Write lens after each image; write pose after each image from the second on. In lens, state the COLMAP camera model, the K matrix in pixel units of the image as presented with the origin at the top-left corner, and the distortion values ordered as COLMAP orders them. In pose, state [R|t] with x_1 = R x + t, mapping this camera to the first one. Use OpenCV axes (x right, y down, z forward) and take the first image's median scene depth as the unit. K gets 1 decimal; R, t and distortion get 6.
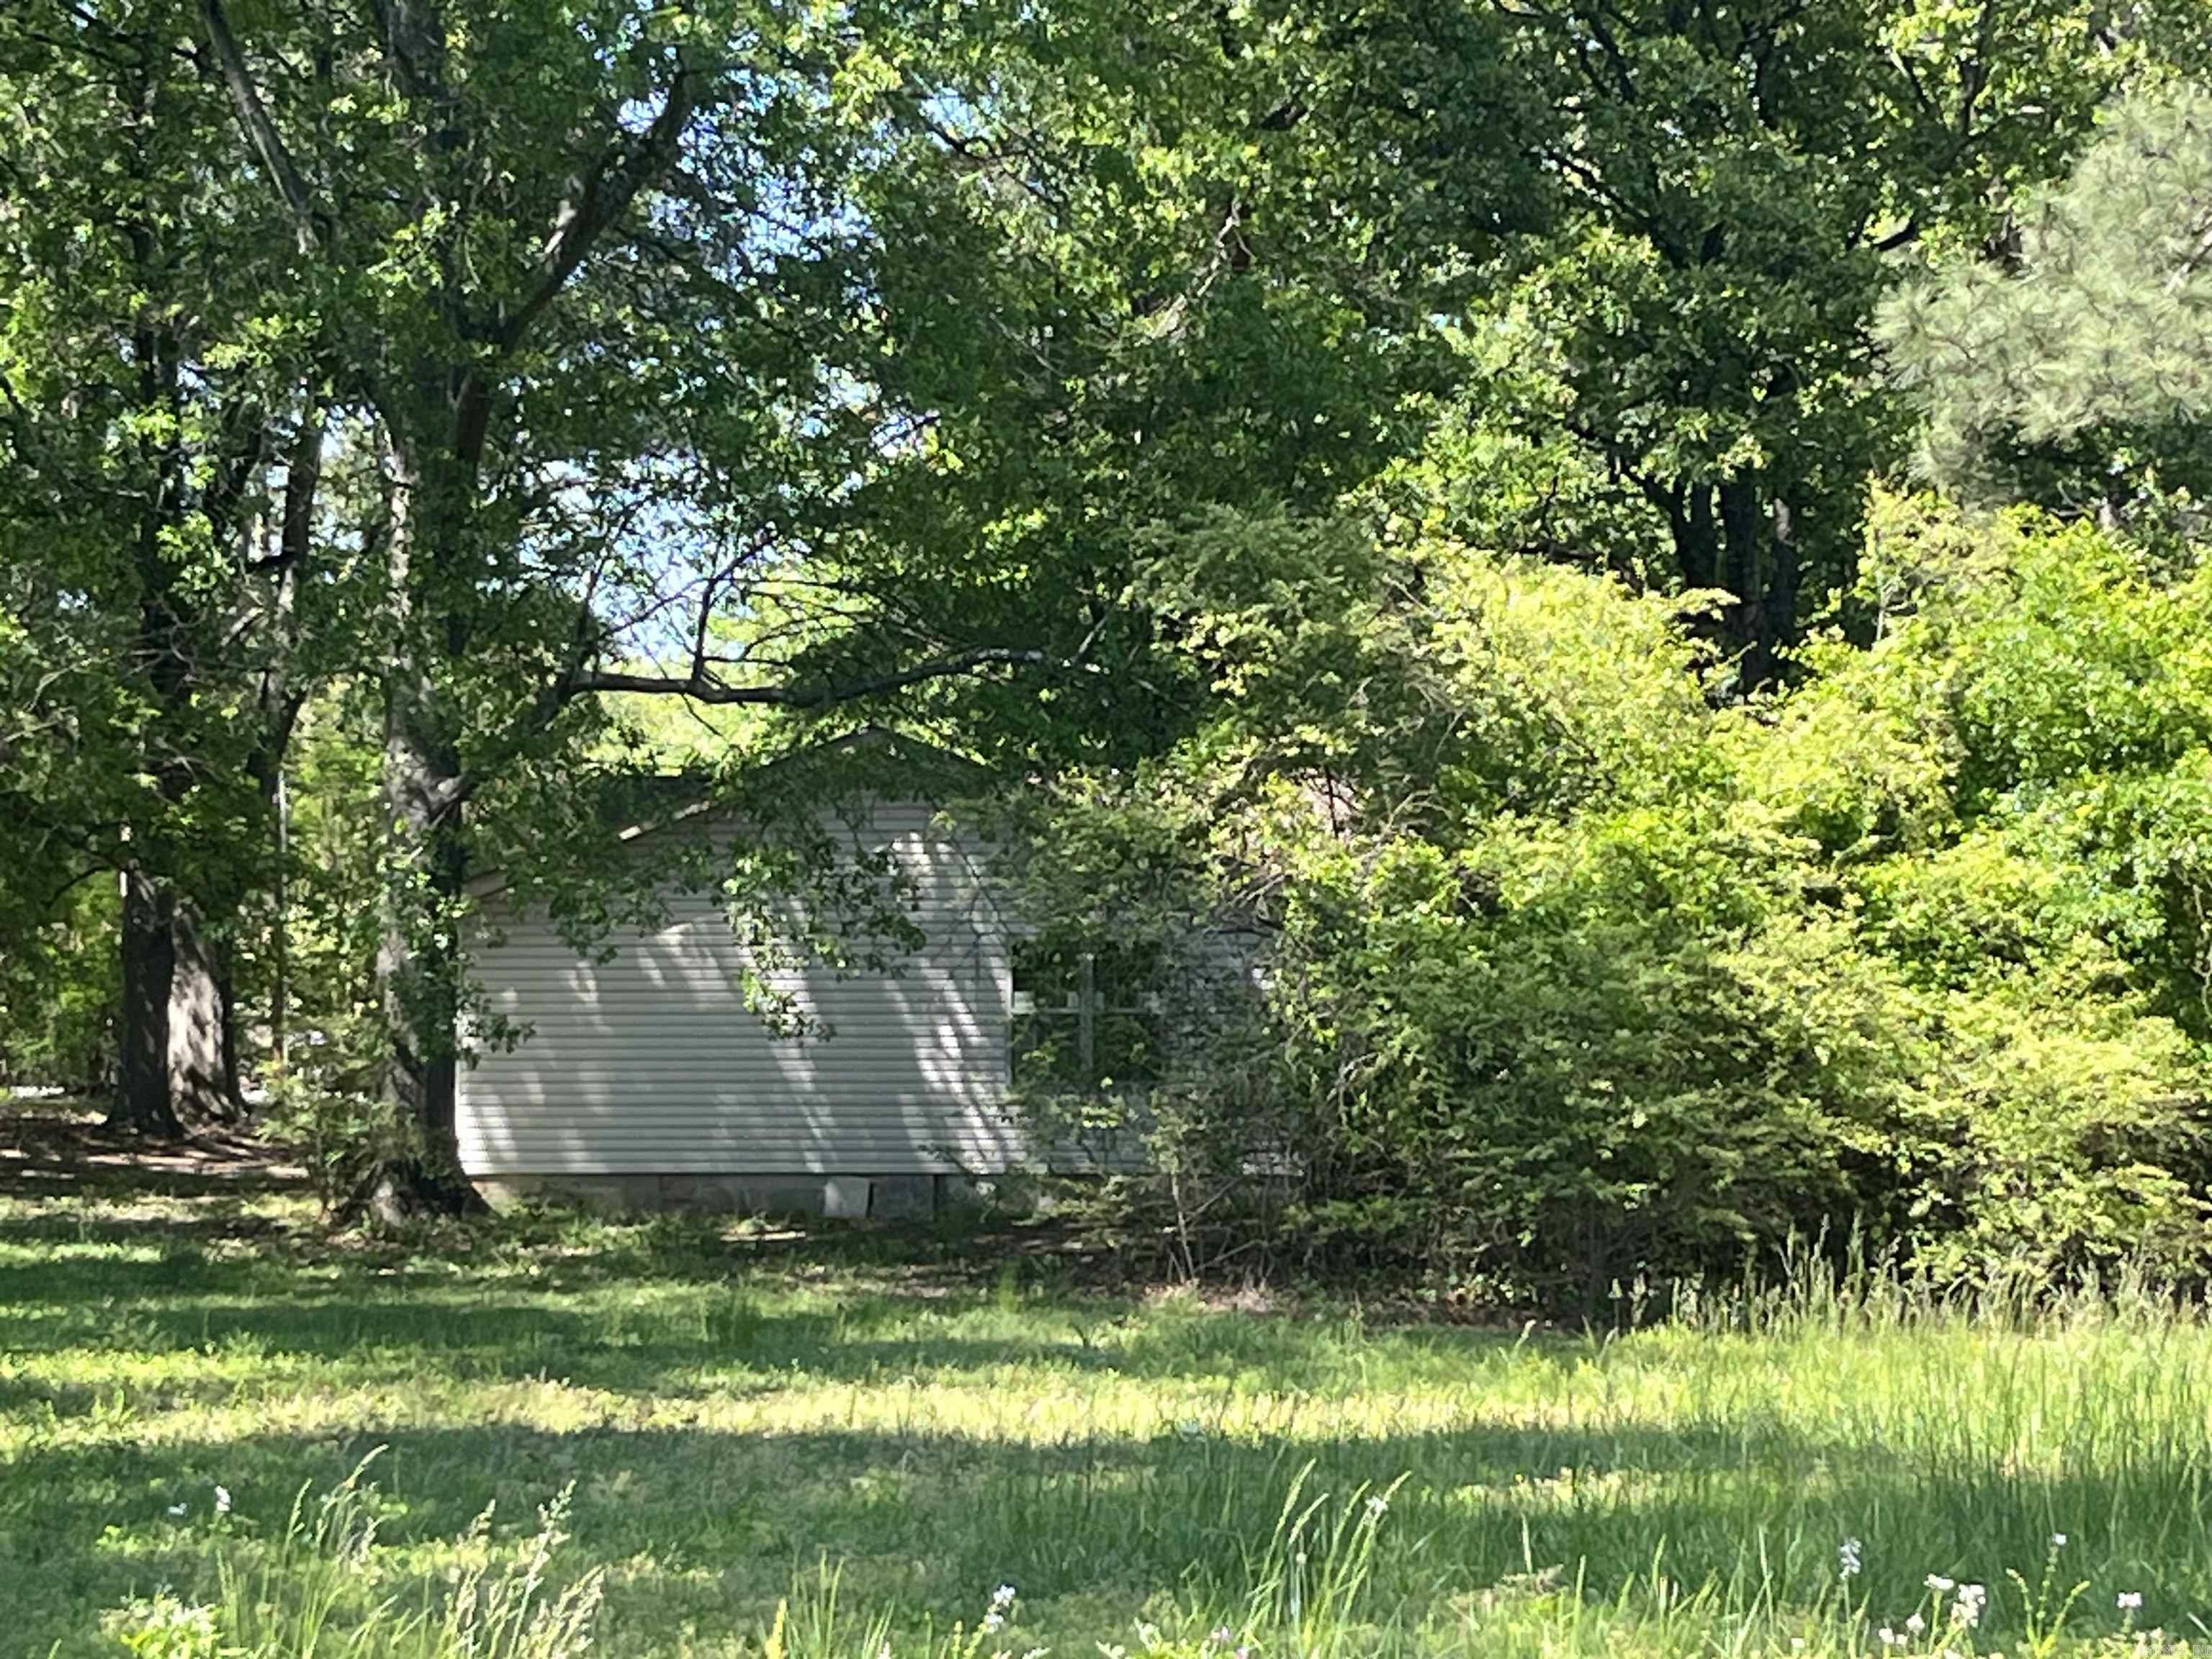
lens RADIAL K [[5658.4, 0, 1107.8], [0, 5658.4, 829.5], [0, 0, 1]] dist [0.179187, 0.000000]
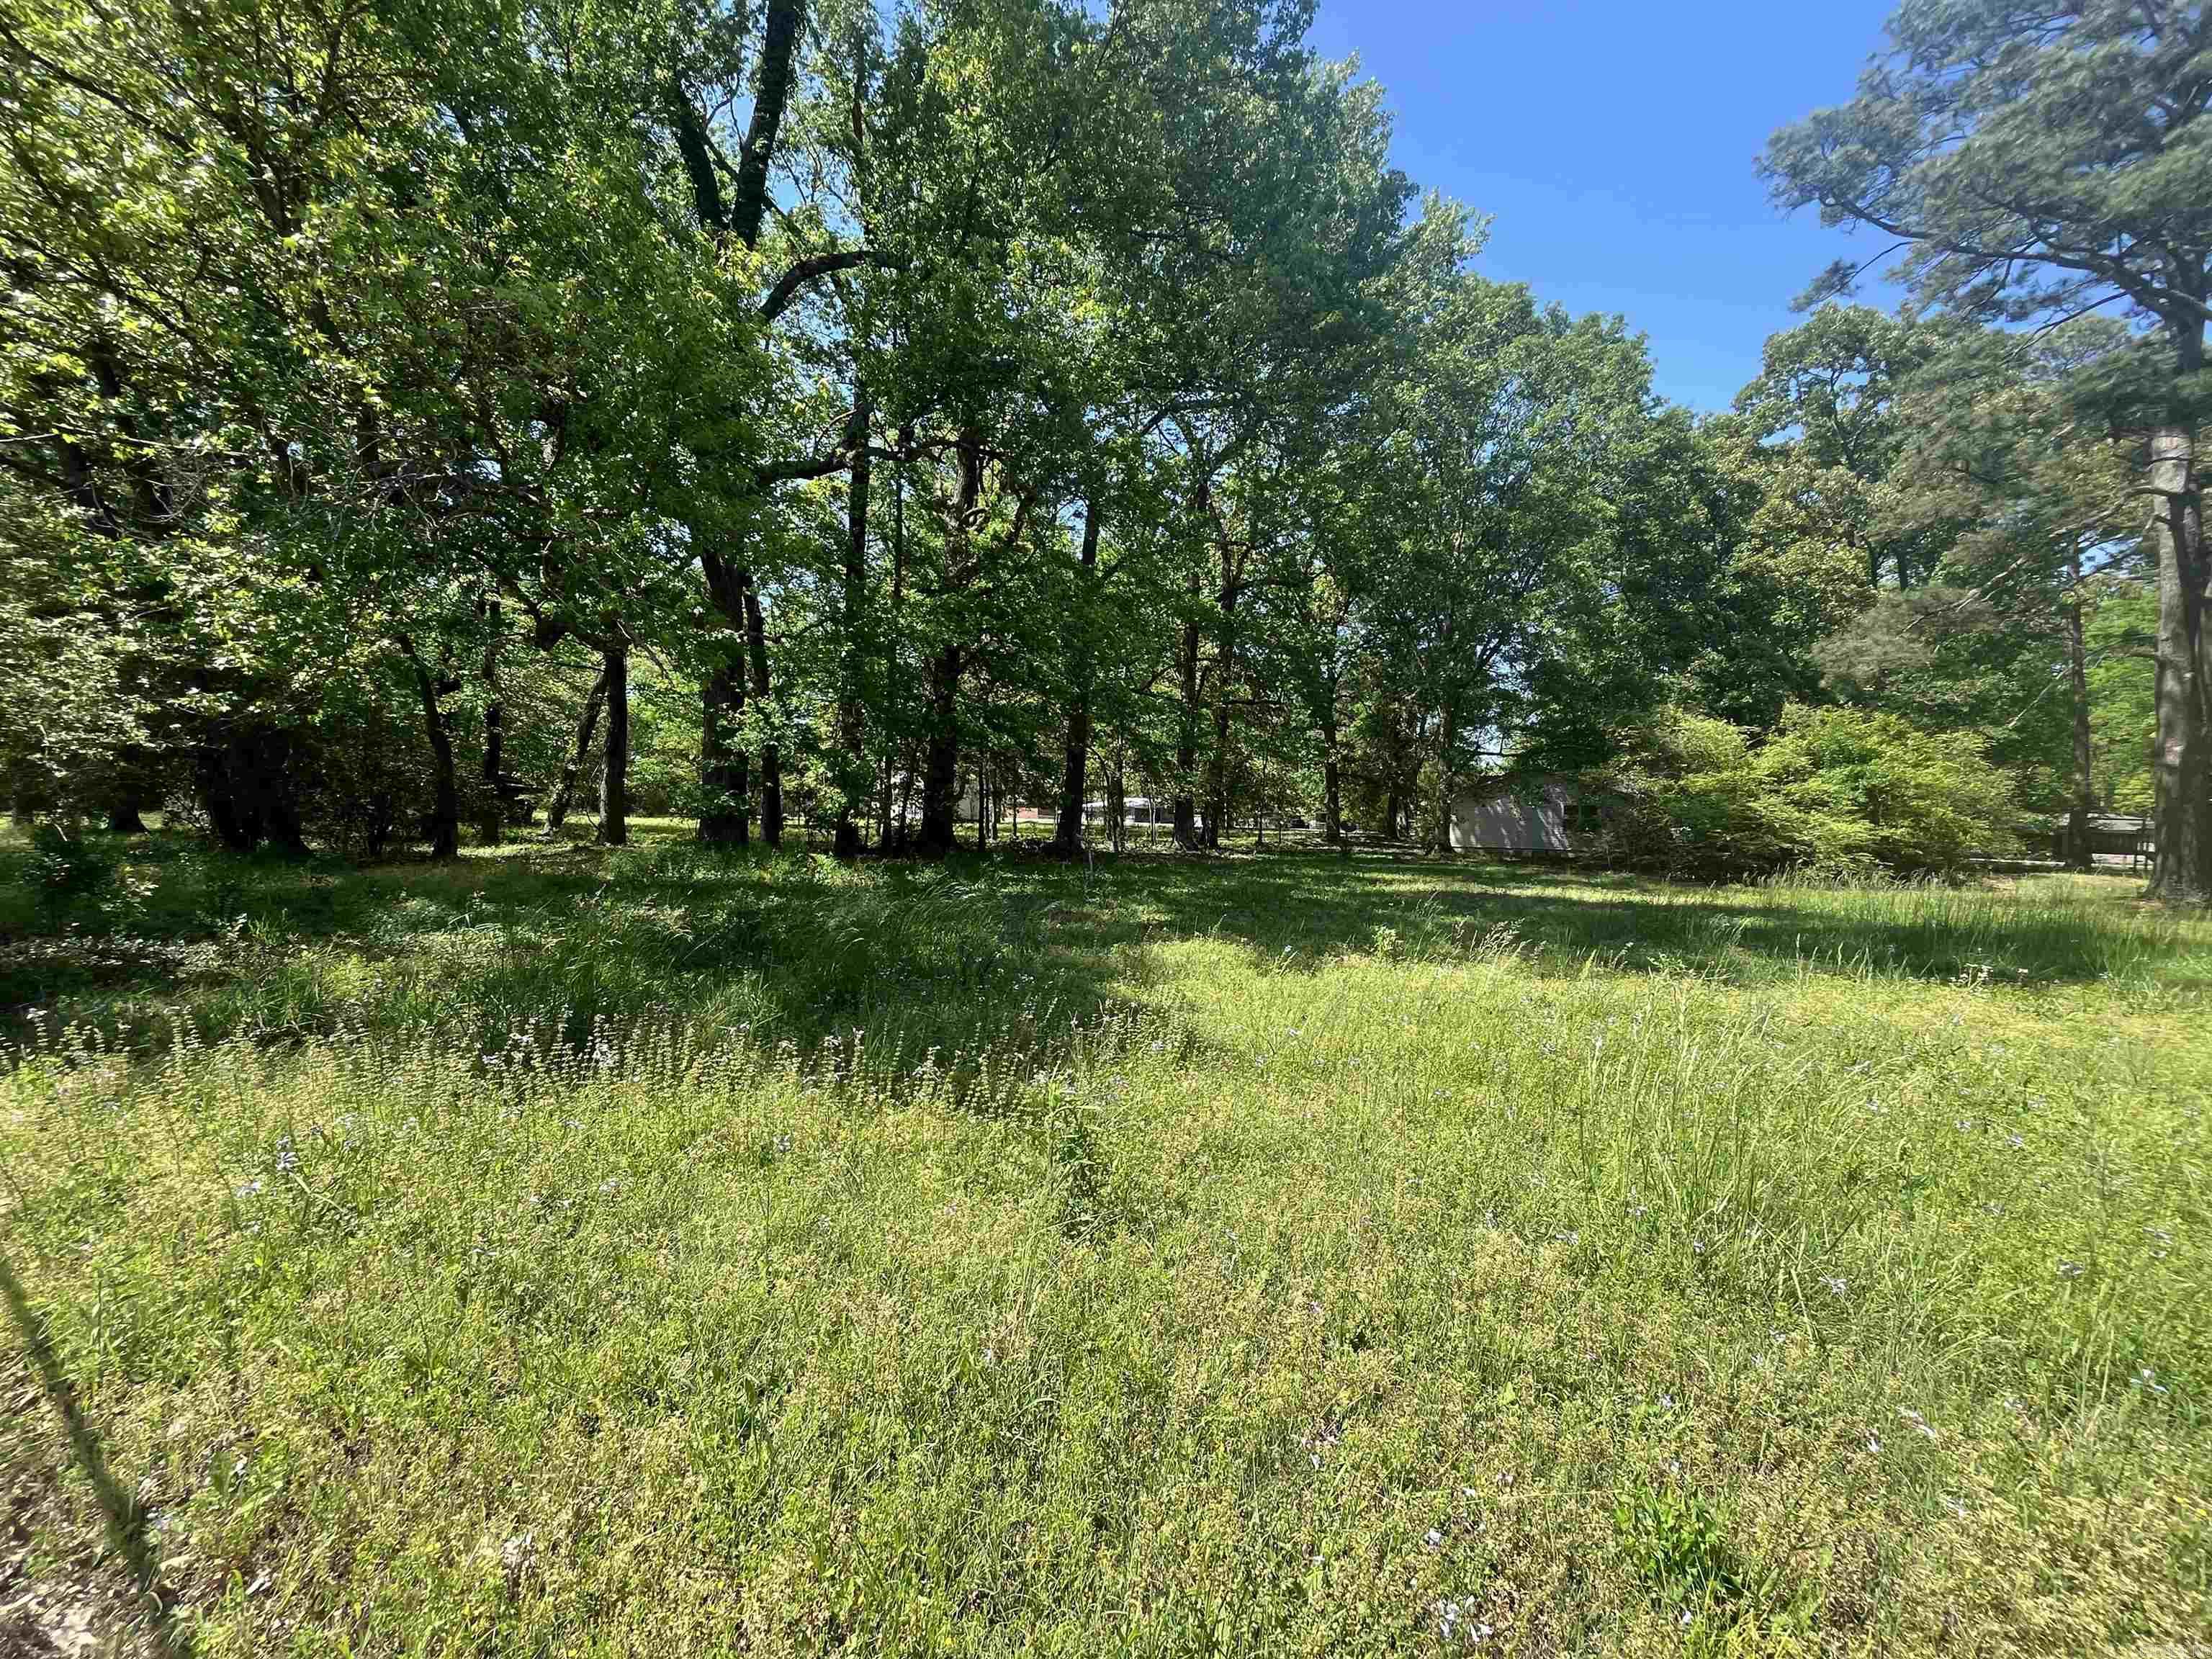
lens RADIAL K [[893.7, 0, 1111.6], [0, 893.7, 815.5], [0, 0, 1]] dist [-0.000218, 0.000040]
pose [[0.889632, 0.017045, -0.456360, -0.017911], [-0.004819, 0.999598, 0.027942, 0.013758], [0.456653, -0.022659, 0.889356, 0.126614]]
